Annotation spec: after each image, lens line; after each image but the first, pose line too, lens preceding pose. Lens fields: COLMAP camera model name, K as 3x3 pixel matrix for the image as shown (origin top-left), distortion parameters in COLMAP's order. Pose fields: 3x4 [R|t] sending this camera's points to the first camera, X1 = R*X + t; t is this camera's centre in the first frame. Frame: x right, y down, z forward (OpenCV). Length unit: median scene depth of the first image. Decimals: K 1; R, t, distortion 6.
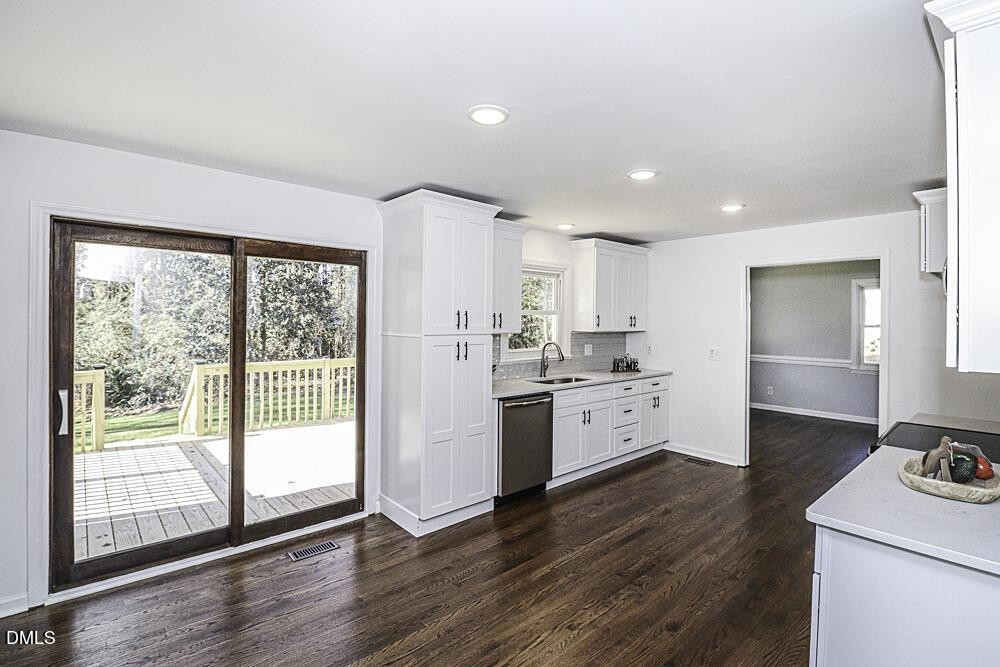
lens RADIAL K [[476.7, 0, 512.8], [0, 476.7, 319.8], [0, 0, 1]] dist [0.000695, 0.000090]
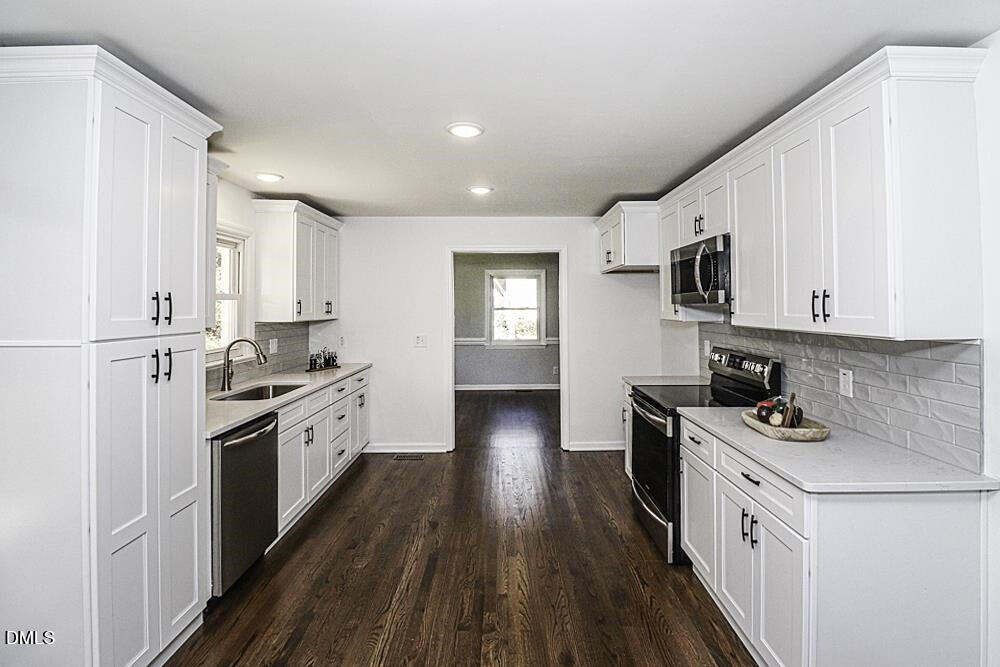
lens RADIAL K [[476.6, 0, 514.8], [0, 476.6, 300.6], [0, 0, 1]] dist [-0.001844, -0.000382]
pose [[0.662093, -0.003328, 0.749414, -0.175888], [0.011177, 0.999923, -0.005434, -0.001088], [-0.749338, 0.011974, 0.662079, 0.234324]]
